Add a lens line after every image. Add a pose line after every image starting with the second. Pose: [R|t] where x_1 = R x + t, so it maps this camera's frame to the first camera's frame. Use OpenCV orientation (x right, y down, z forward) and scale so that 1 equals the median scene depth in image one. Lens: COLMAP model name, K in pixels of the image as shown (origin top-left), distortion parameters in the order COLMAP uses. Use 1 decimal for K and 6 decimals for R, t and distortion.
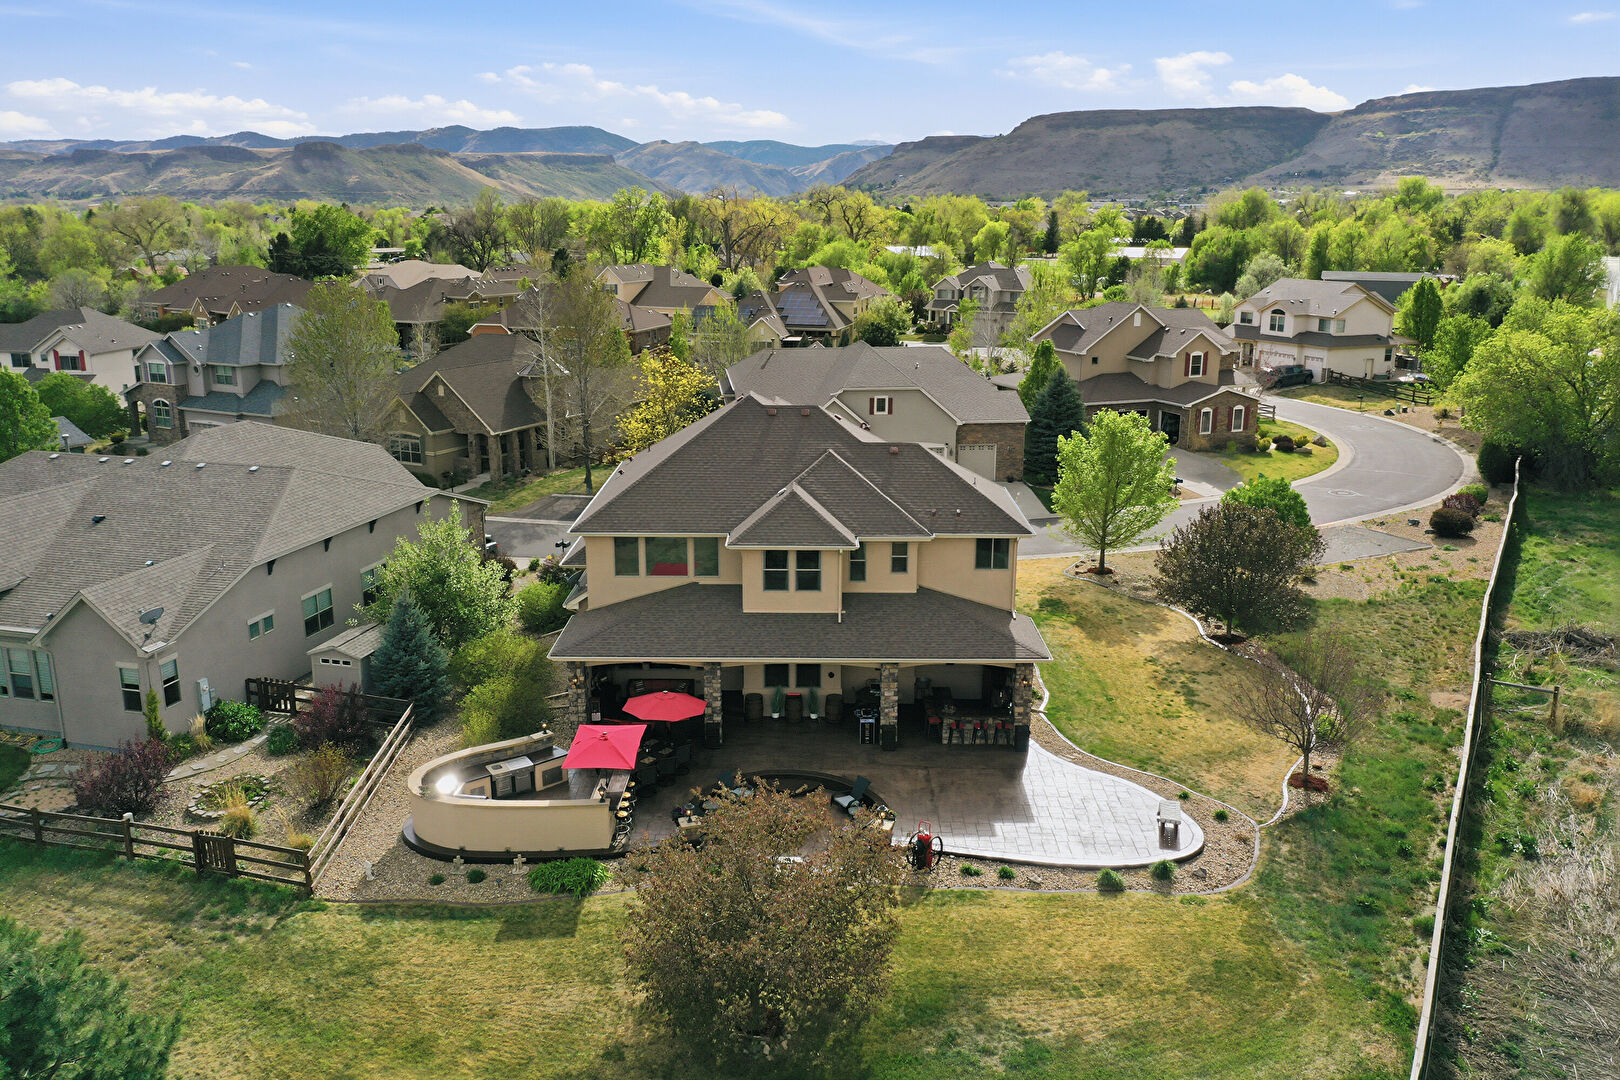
lens RADIAL K [[1269.8, 0, 808.2], [0, 1269.8, 545.7], [0, 0, 1]] dist [-0.004530, -0.006320]
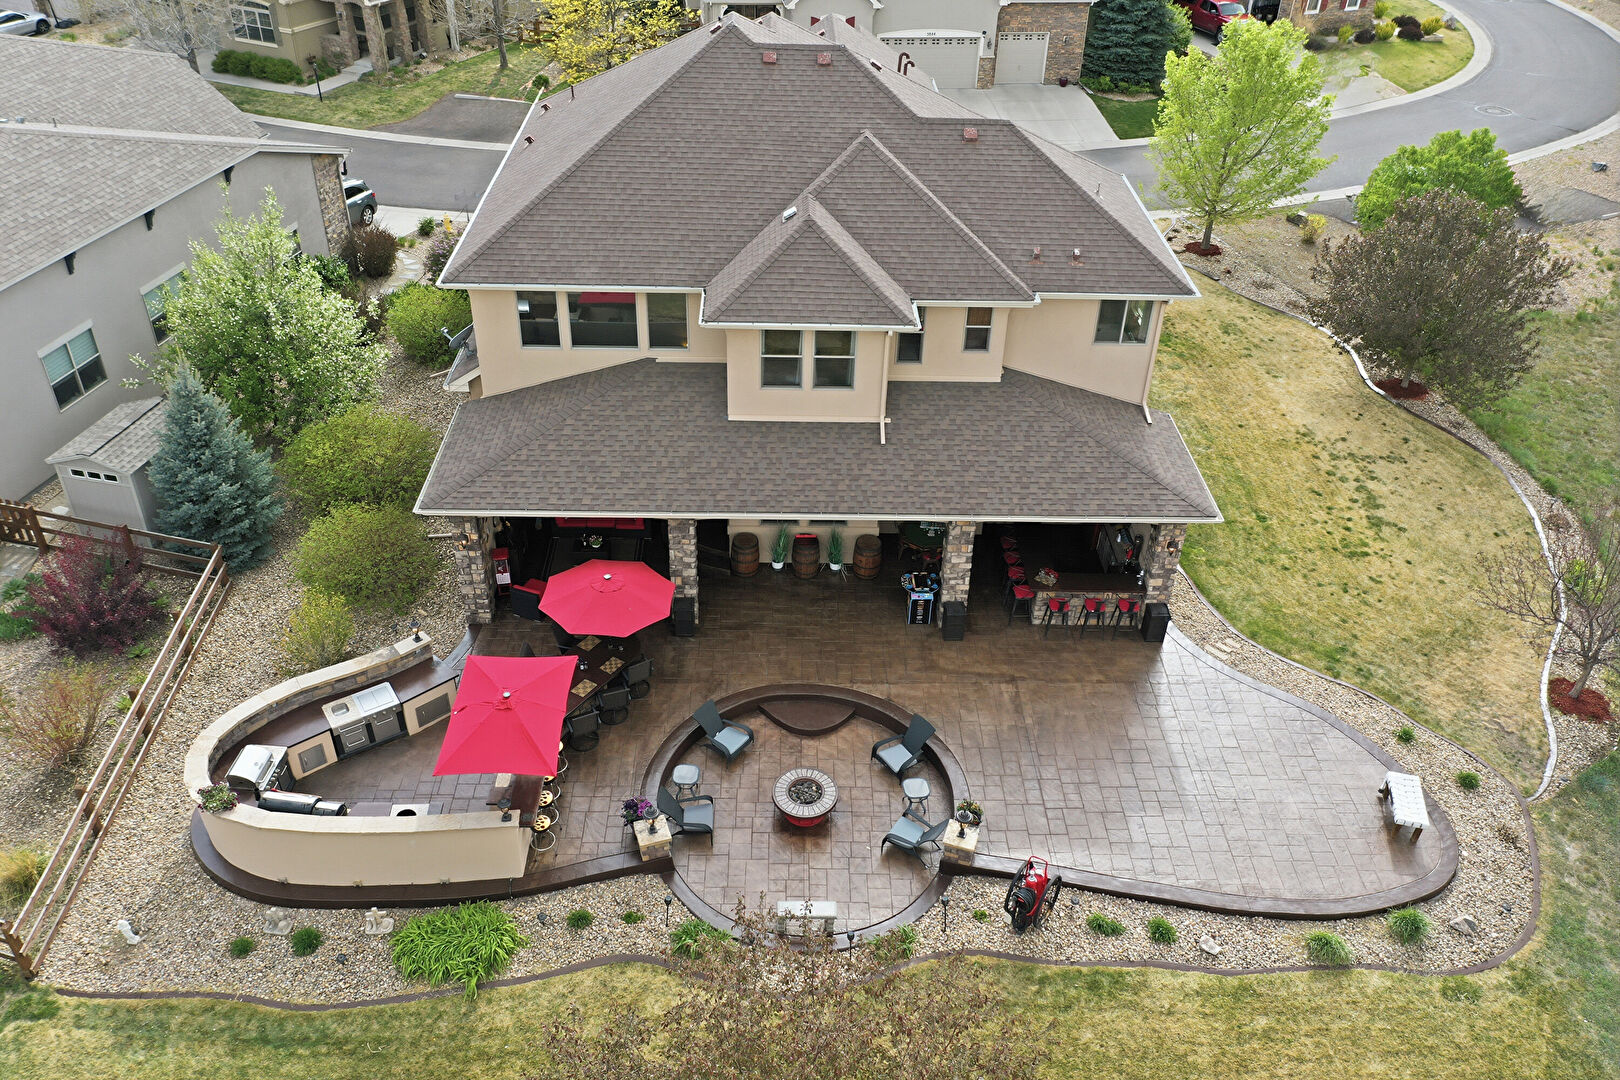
lens RADIAL K [[1269.8, 0, 810.3], [0, 1269.8, 537.7], [0, 0, 1]] dist [-0.004530, -0.006320]
pose [[0.999423, 0.004571, 0.033667, -0.031129], [-0.015966, 0.937872, 0.346614, -0.109388], [-0.029991, -0.346951, 0.937404, 0.383271]]
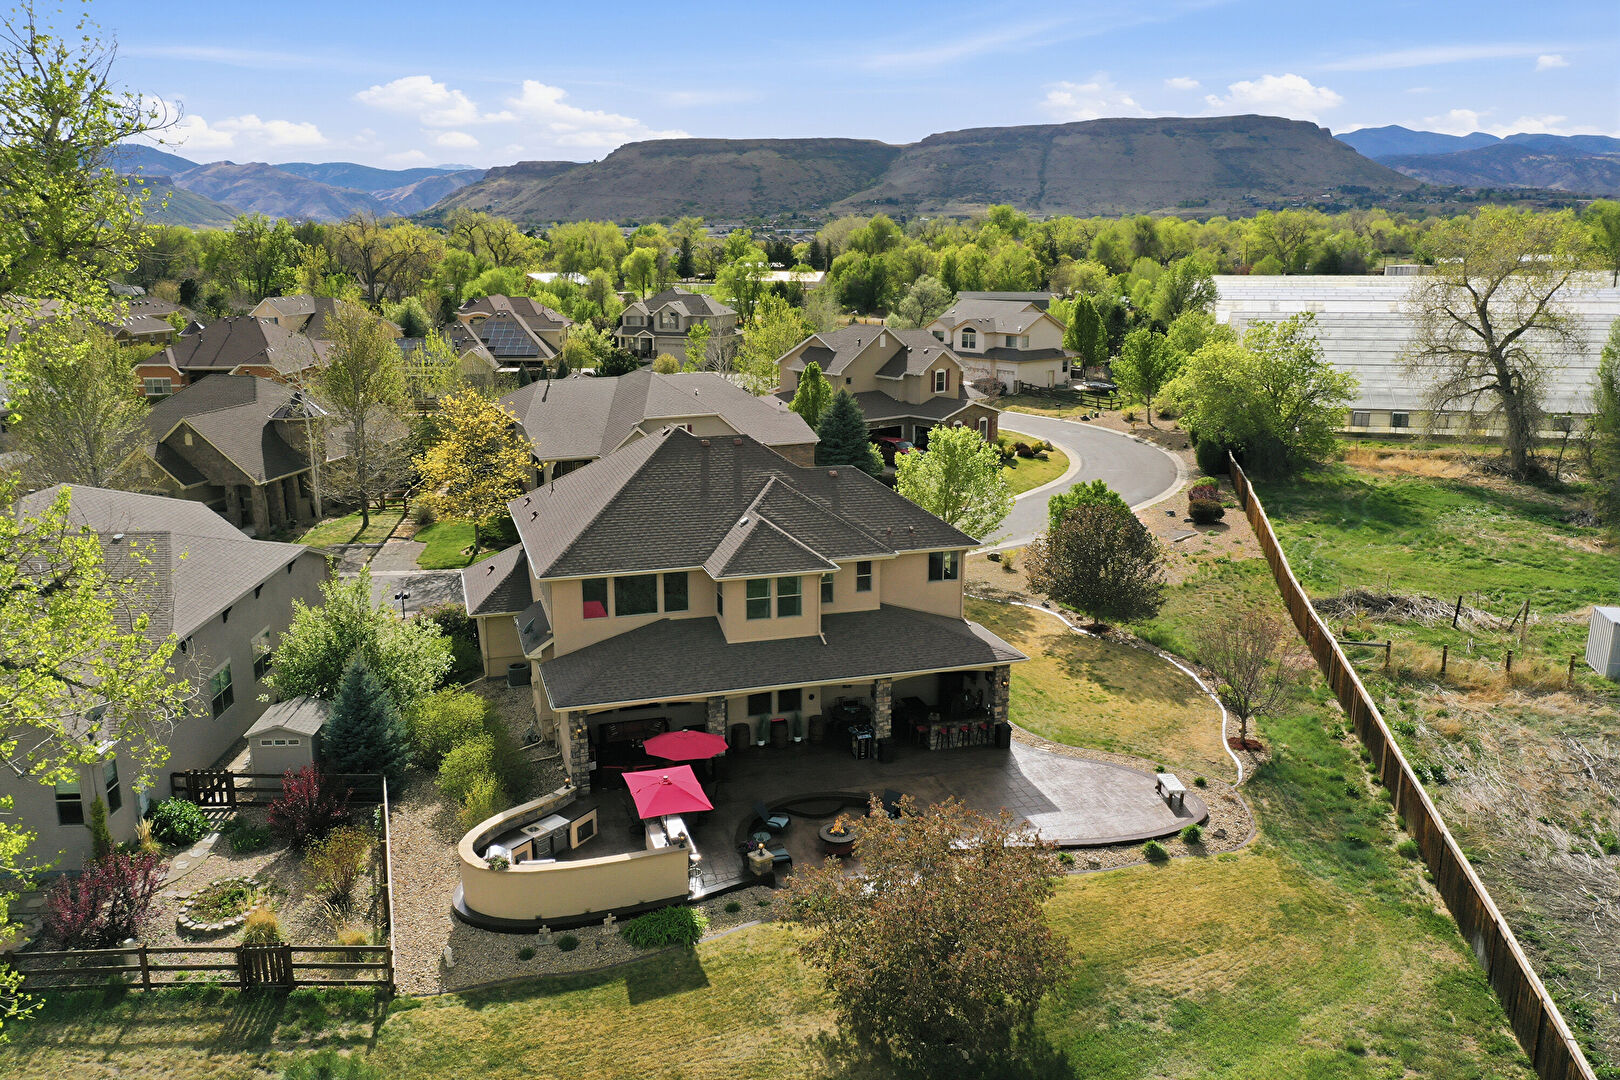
lens RADIAL K [[1269.8, 0, 810.3], [0, 1269.8, 543.5], [0, 0, 1]] dist [-0.004530, -0.006320]
pose [[0.952915, -0.072818, 0.294365, -0.273302], [0.078776, 0.996857, -0.008418, -0.012346], [-0.292827, 0.031210, 0.955656, 0.023203]]
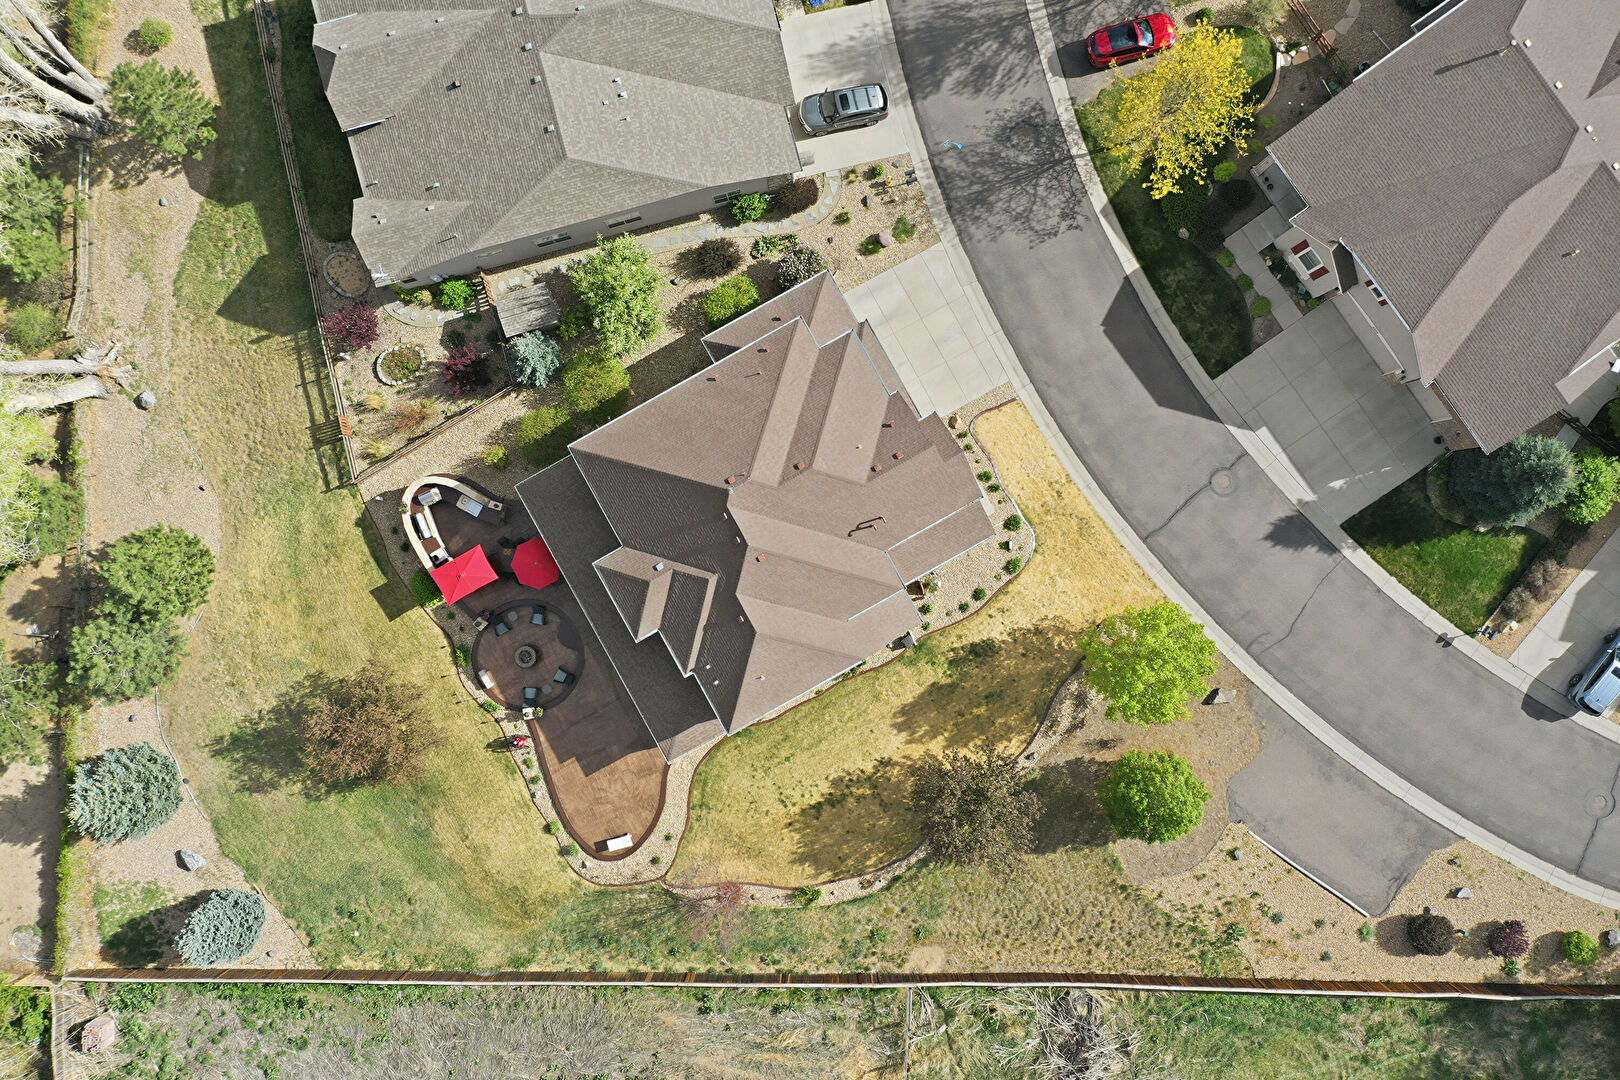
lens RADIAL K [[1269.8, 0, 810.6], [0, 1269.8, 533.6], [0, 0, 1]] dist [-0.004530, -0.006320]
pose [[0.491654, 0.870695, -0.012909, 0.045932], [-0.213216, 0.134743, 0.967669, -1.422491], [0.844284, -0.473006, 0.251893, 0.825990]]
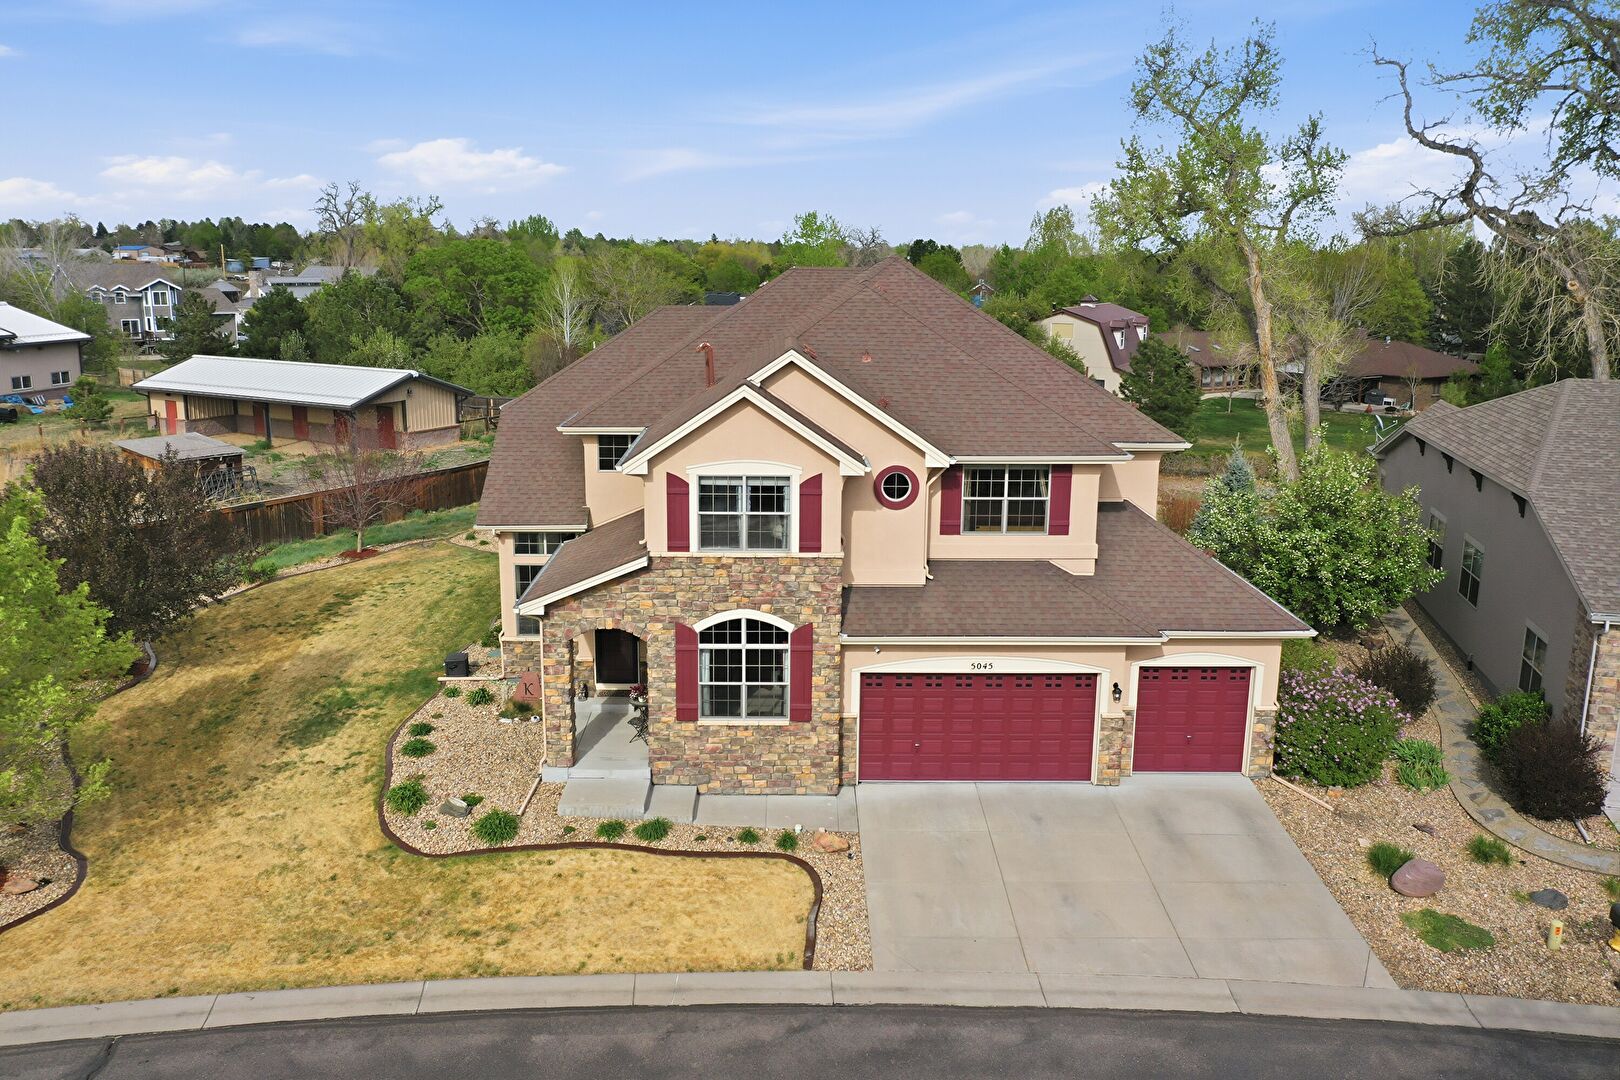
lens RADIAL K [[1269.8, 0, 808.6], [0, 1269.8, 538.9], [0, 0, 1]] dist [-0.004530, -0.006320]
pose [[-0.999600, -0.009230, -0.026733, 0.019065], [-0.020559, 0.886246, 0.462759, -0.331900], [0.019421, 0.463123, -0.886081, 1.862601]]
